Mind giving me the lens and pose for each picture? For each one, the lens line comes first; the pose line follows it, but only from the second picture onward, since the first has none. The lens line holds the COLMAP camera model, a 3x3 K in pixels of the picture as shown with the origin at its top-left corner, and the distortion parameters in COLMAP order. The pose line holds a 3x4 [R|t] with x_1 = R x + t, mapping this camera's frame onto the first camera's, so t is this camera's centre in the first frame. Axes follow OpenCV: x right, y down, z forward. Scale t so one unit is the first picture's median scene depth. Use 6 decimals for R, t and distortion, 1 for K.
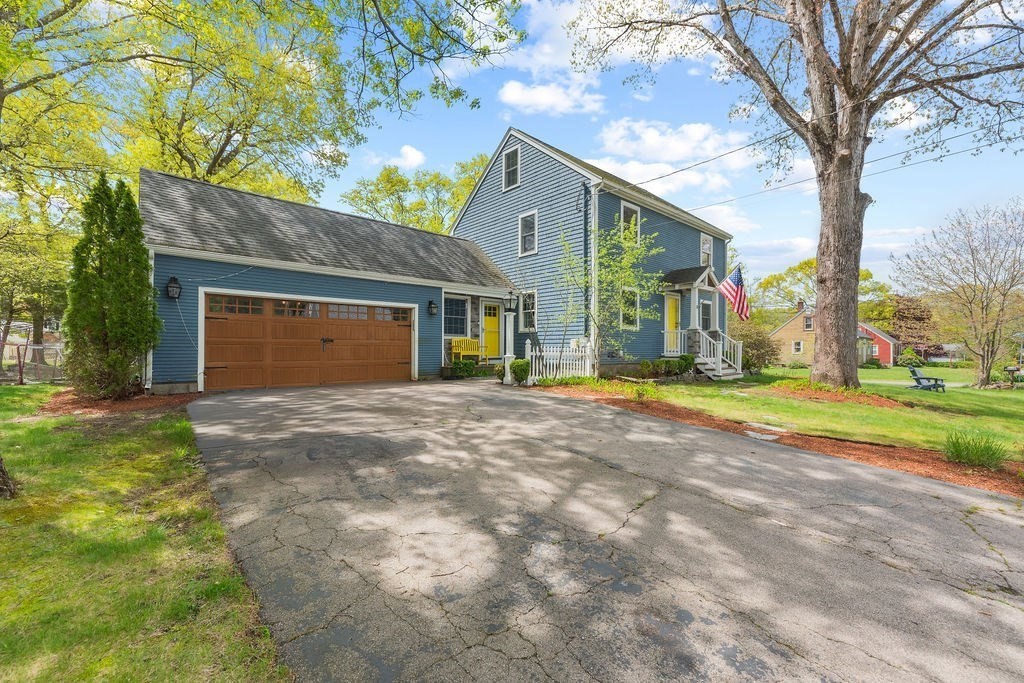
lens RADIAL K [[414.1, 0, 512.4], [0, 414.1, 341.2], [0, 0, 1]] dist [-0.003398, -0.000566]
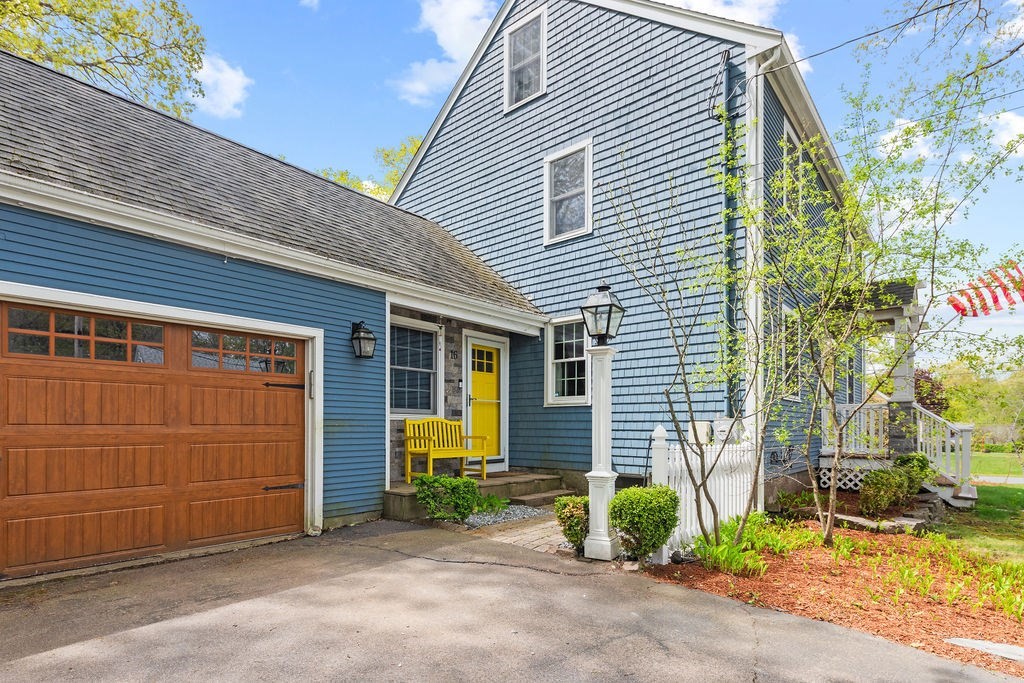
lens RADIAL K [[505.5, 0, 496.9], [0, 505.5, 417.7], [0, 0, 1]] dist [0.016986, 0.000013]
pose [[0.993312, 0.003694, 0.115398, -0.107916], [-0.003535, 0.999992, -0.001584, -0.007383], [-0.115403, 0.001165, 0.993318, 0.455211]]
